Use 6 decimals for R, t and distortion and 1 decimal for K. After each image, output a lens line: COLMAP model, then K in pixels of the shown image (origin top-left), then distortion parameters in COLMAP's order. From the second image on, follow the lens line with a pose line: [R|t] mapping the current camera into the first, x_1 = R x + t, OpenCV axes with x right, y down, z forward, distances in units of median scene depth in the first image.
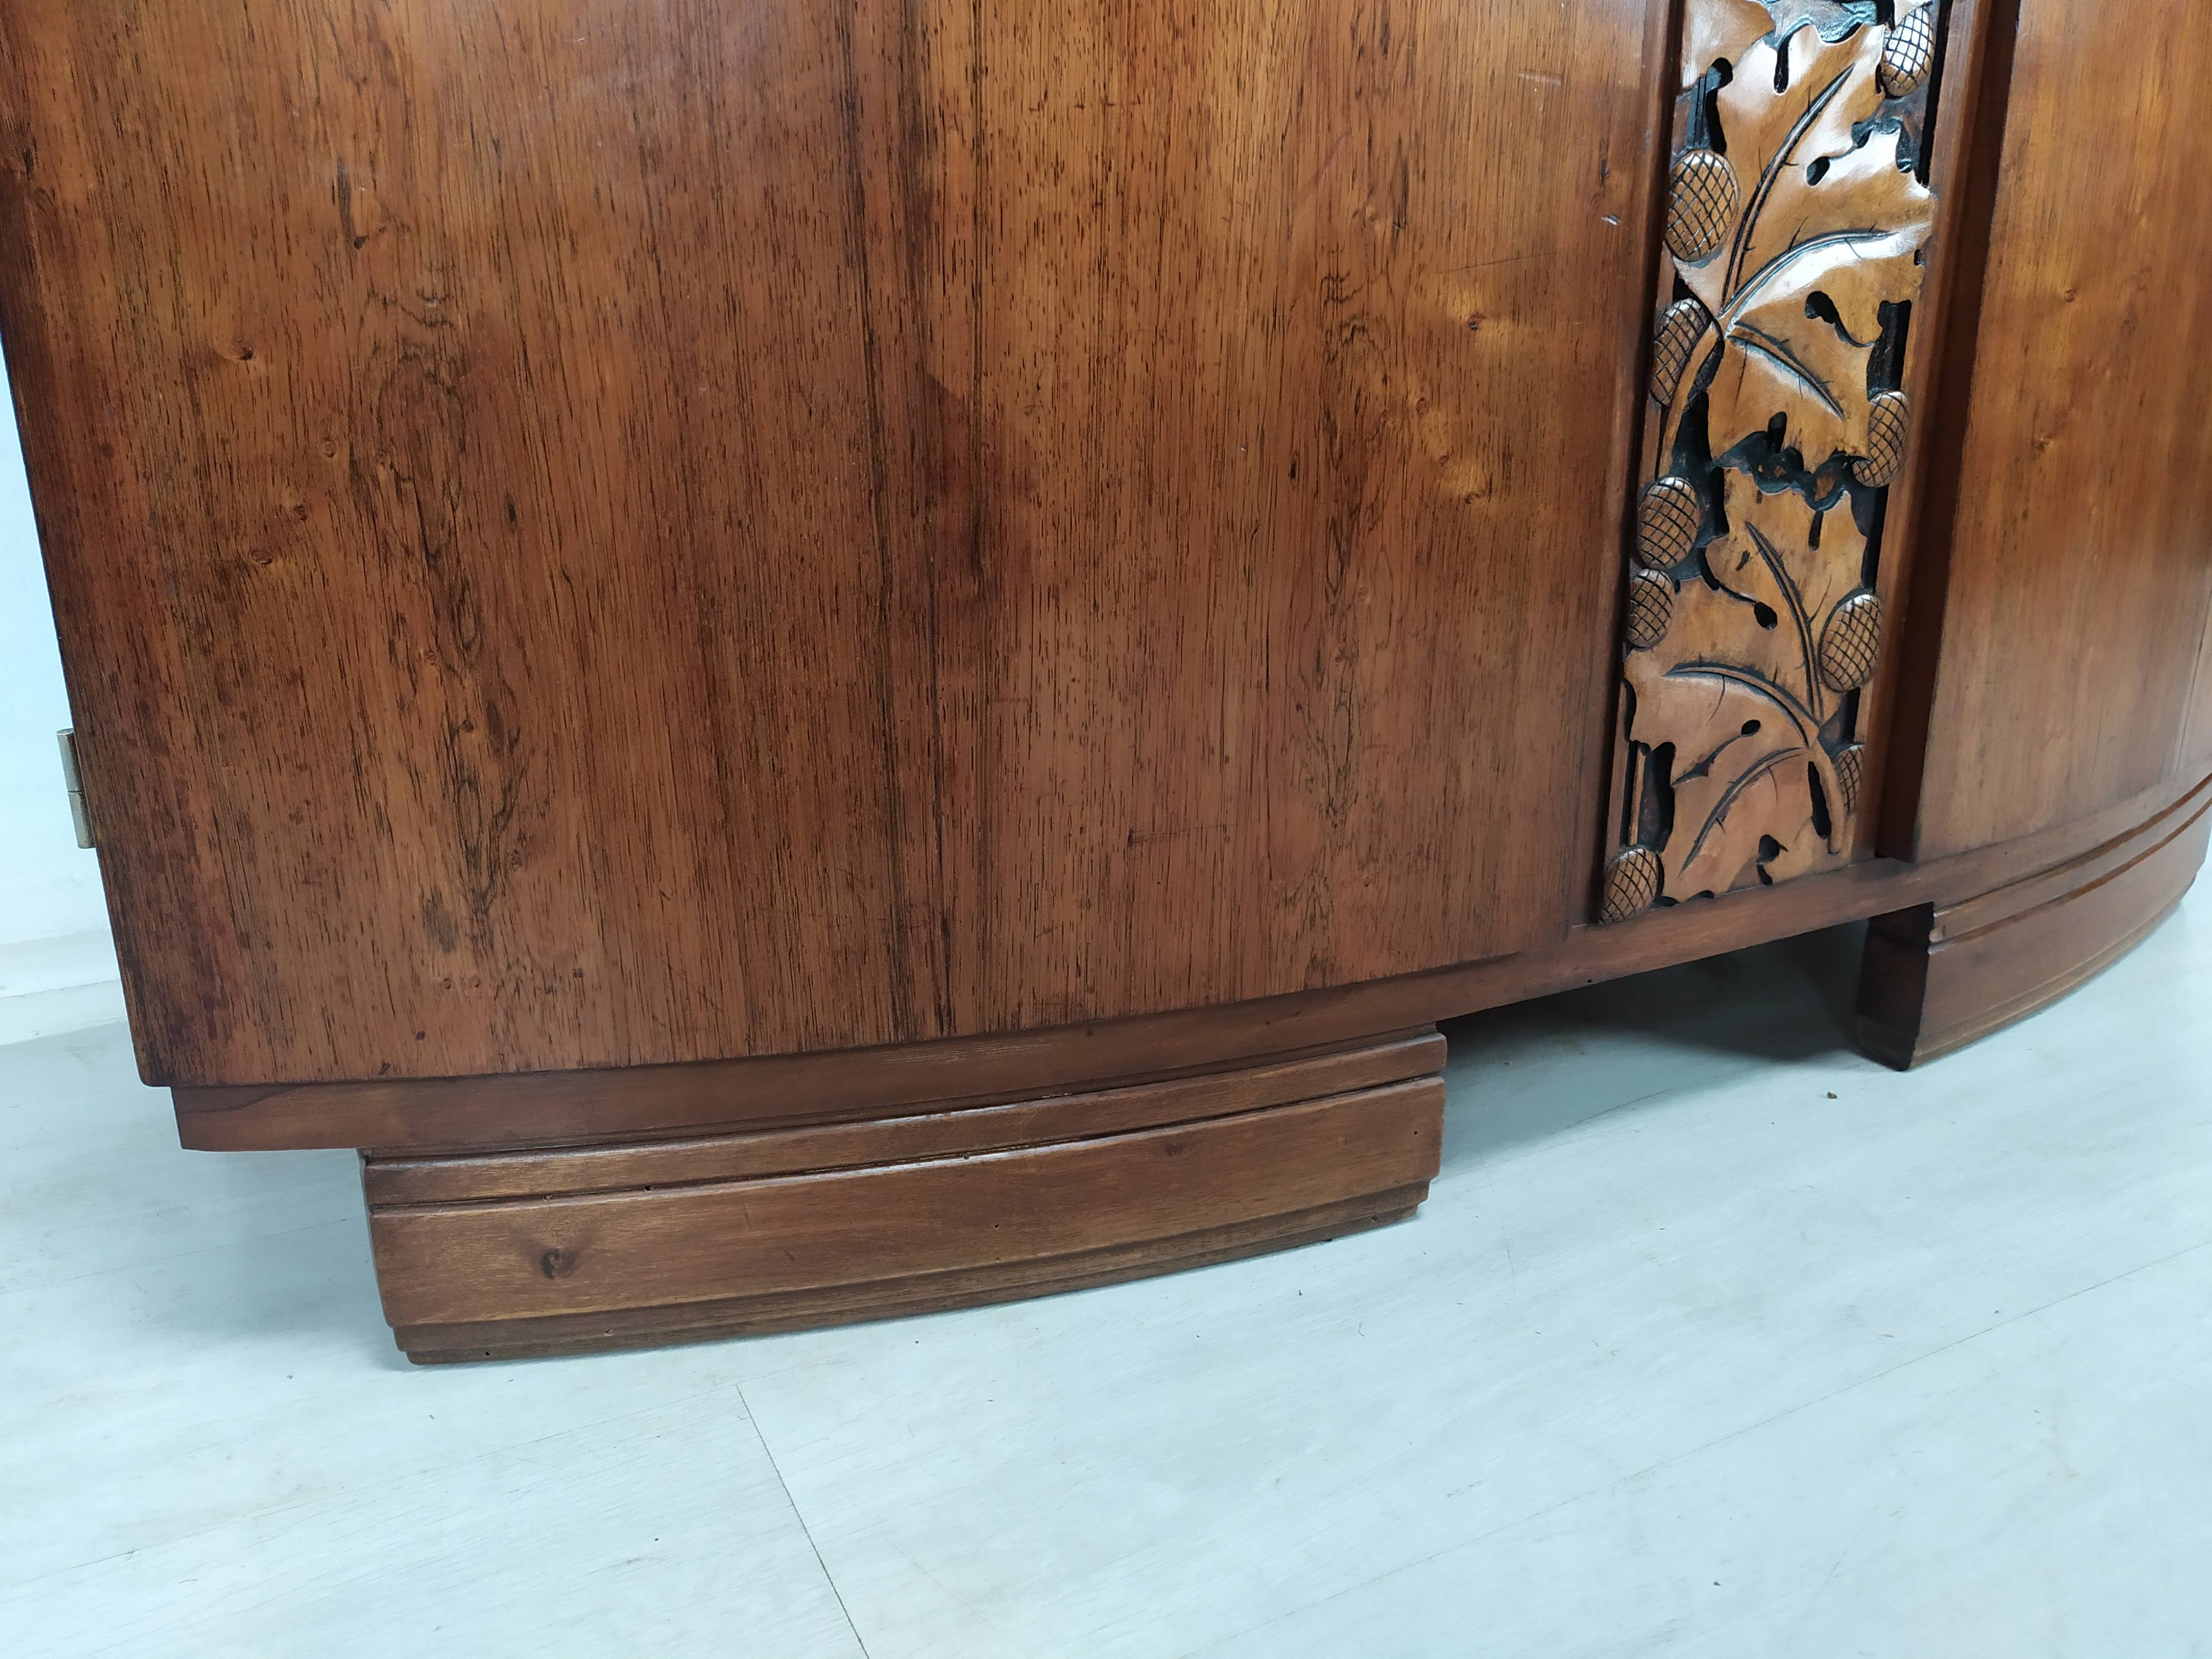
lens RADIAL K [[1666.2, 0, 1104.5], [0, 1666.2, 808.5], [0, 0, 1]] dist [0.054286, -0.060261]
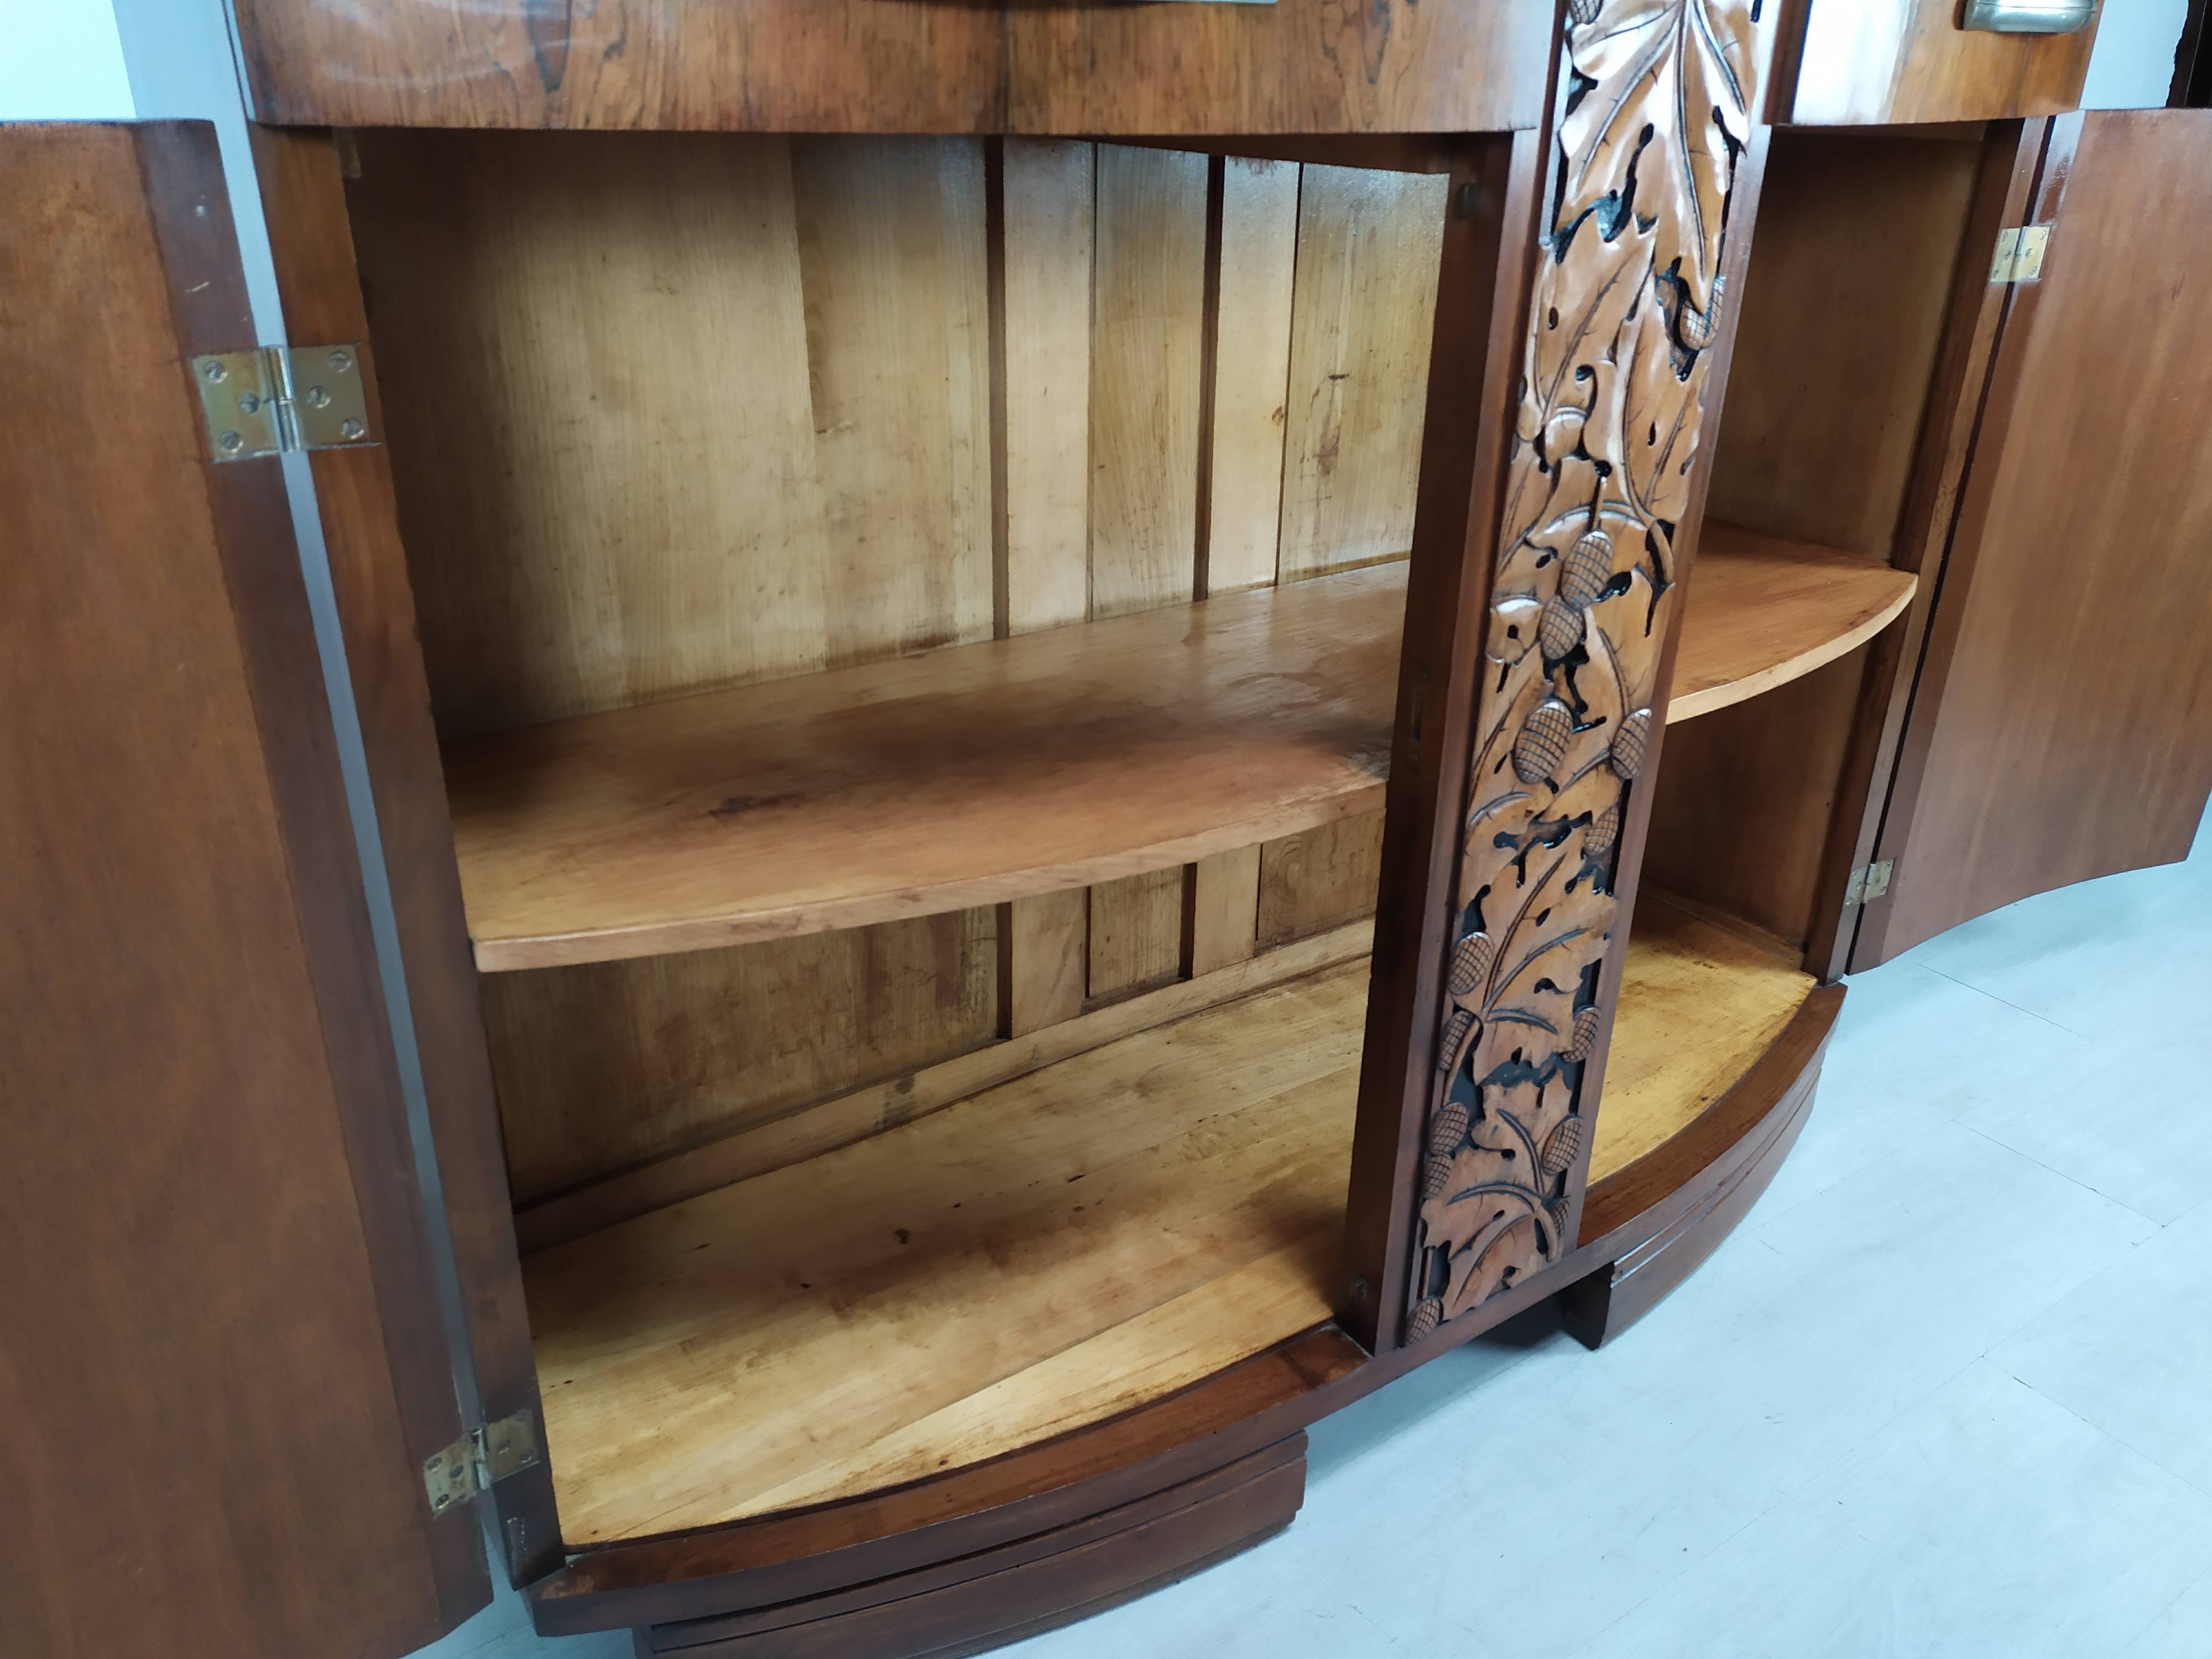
lens RADIAL K [[1666.2, 0, 1096.6], [0, 1666.2, 829.4], [0, 0, 1]] dist [0.054286, -0.060261]
pose [[0.992406, -0.032132, 0.118732, -0.189229], [0.014936, 0.989614, 0.142970, -0.769857], [-0.122093, -0.140111, 0.982579, -0.517502]]
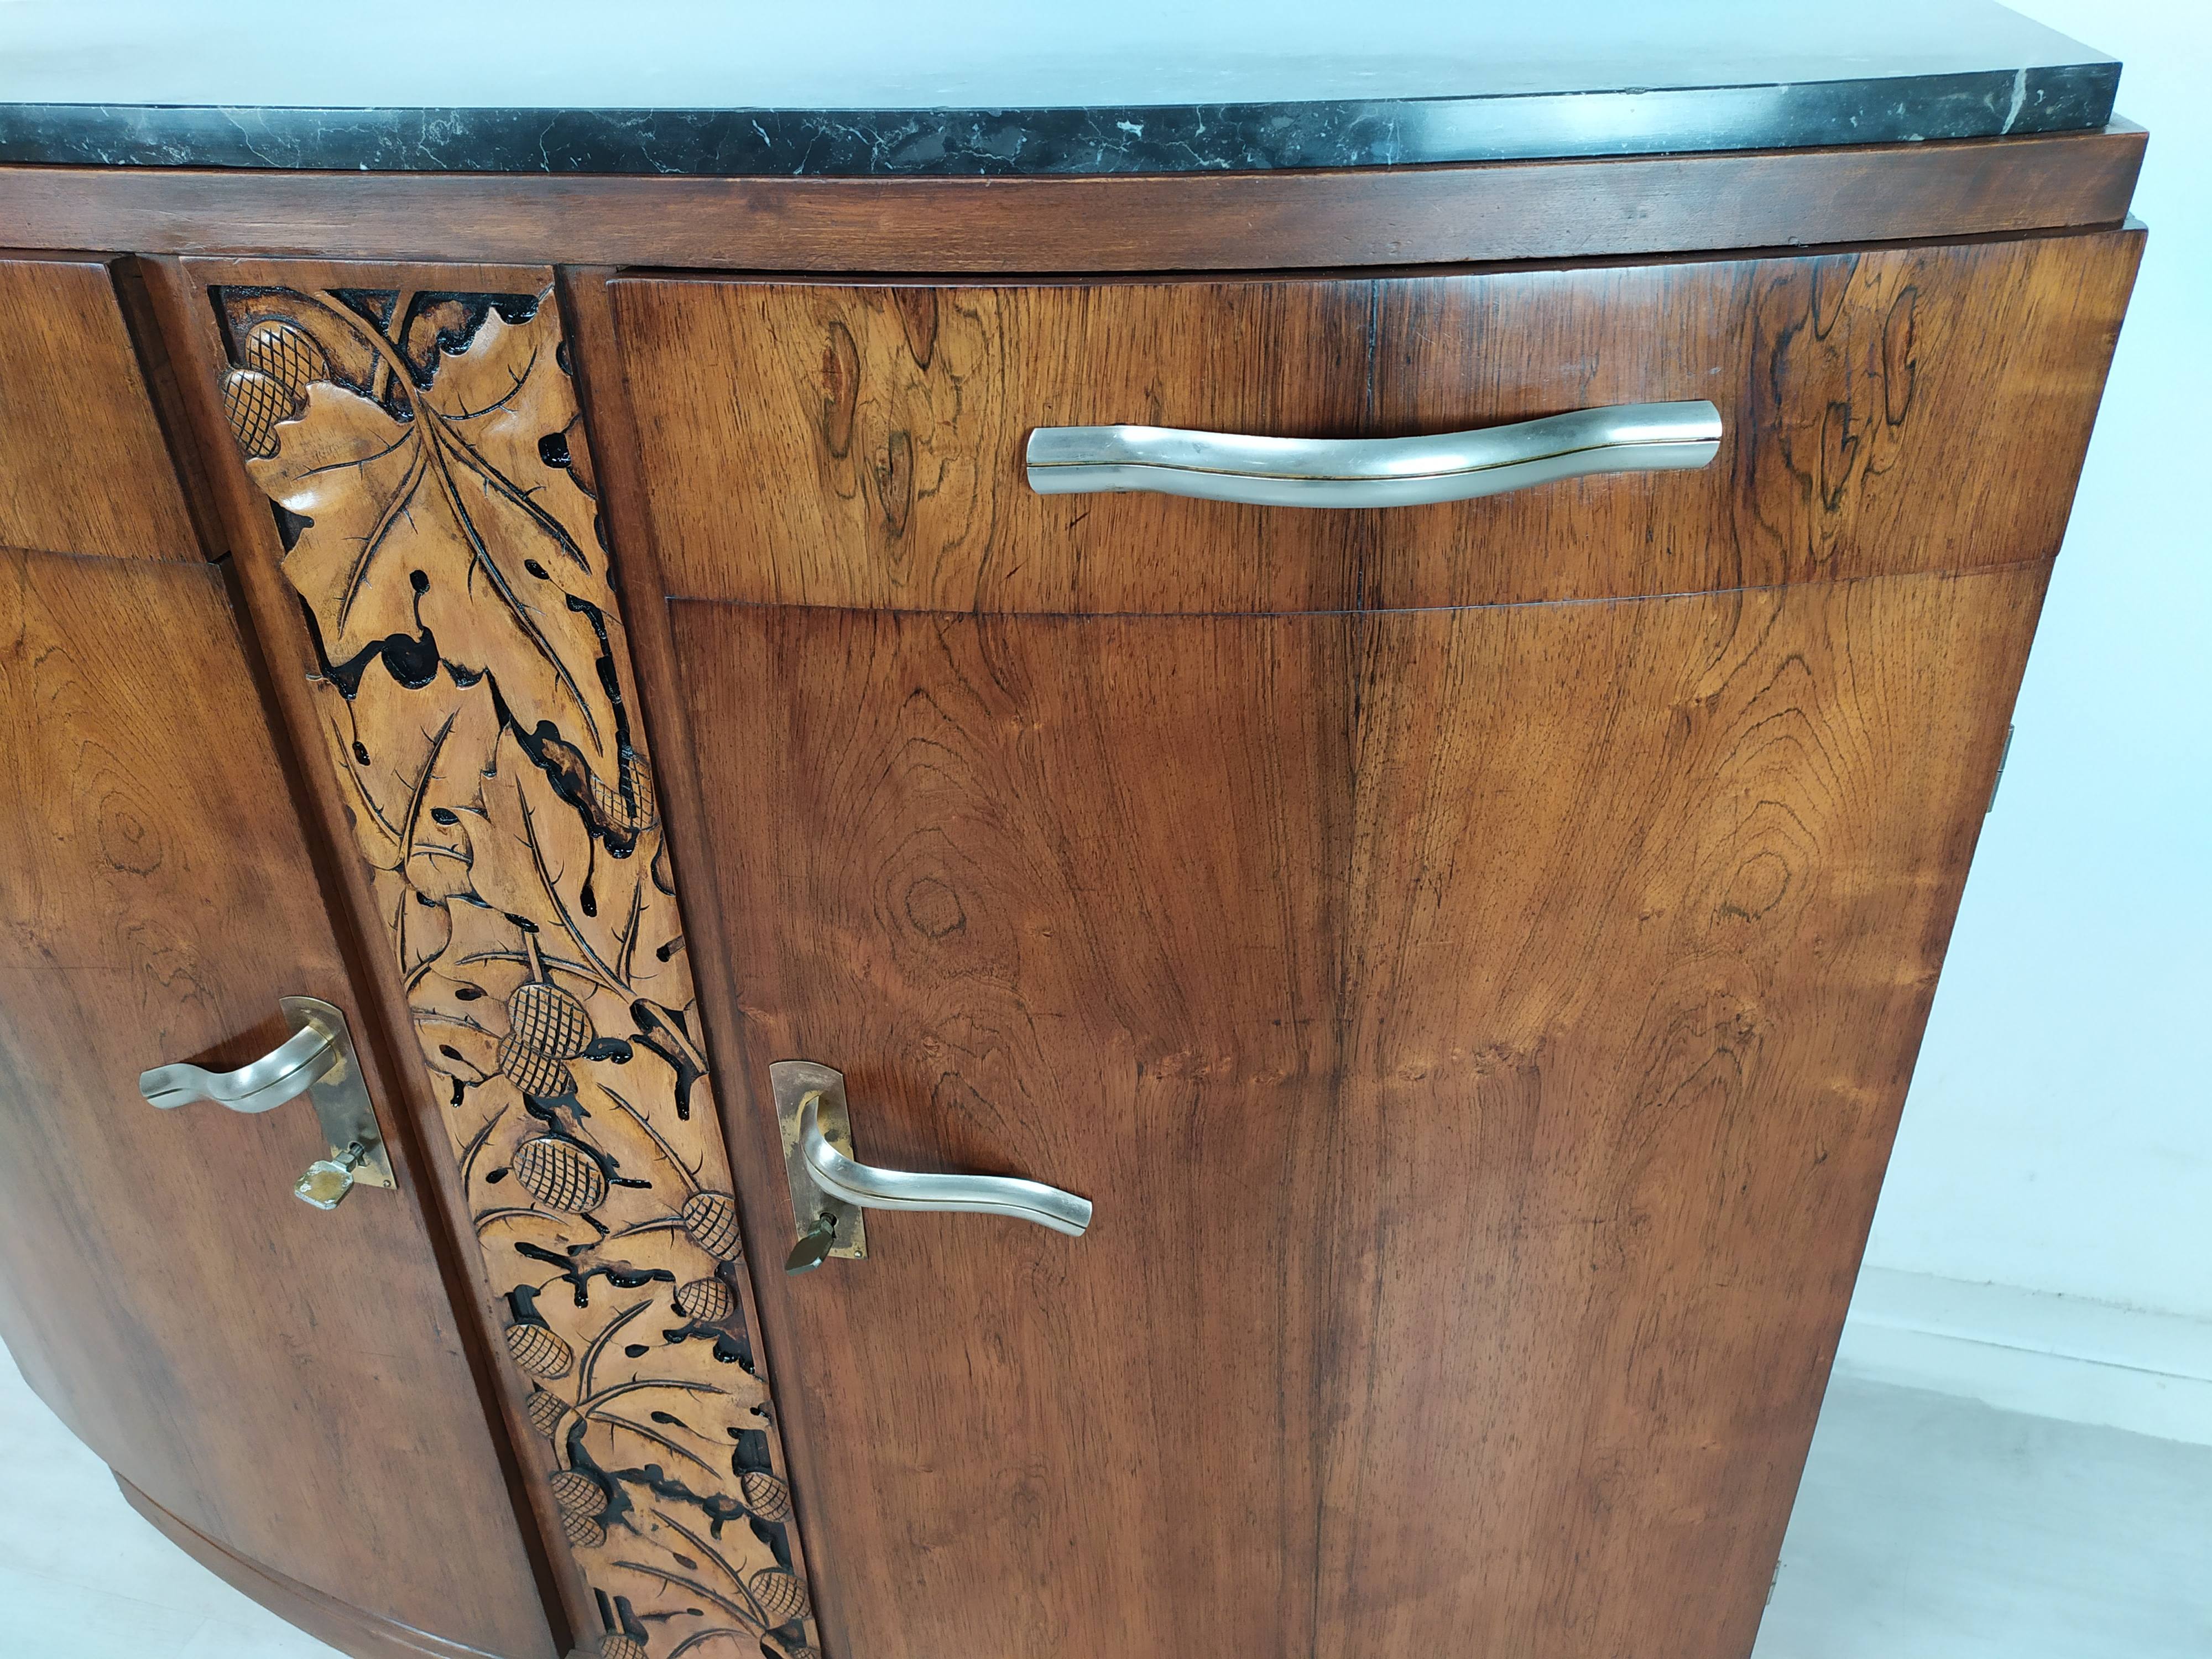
lens RADIAL K [[1666.2, 0, 1117.8], [0, 1666.2, 836.2], [0, 0, 1]] dist [0.054286, -0.060261]
pose [[0.757538, 0.323691, -0.566887, 1.521930], [-0.167711, 0.935760, 0.310203, -1.410253], [0.630880, -0.139918, 0.763160, 0.297969]]
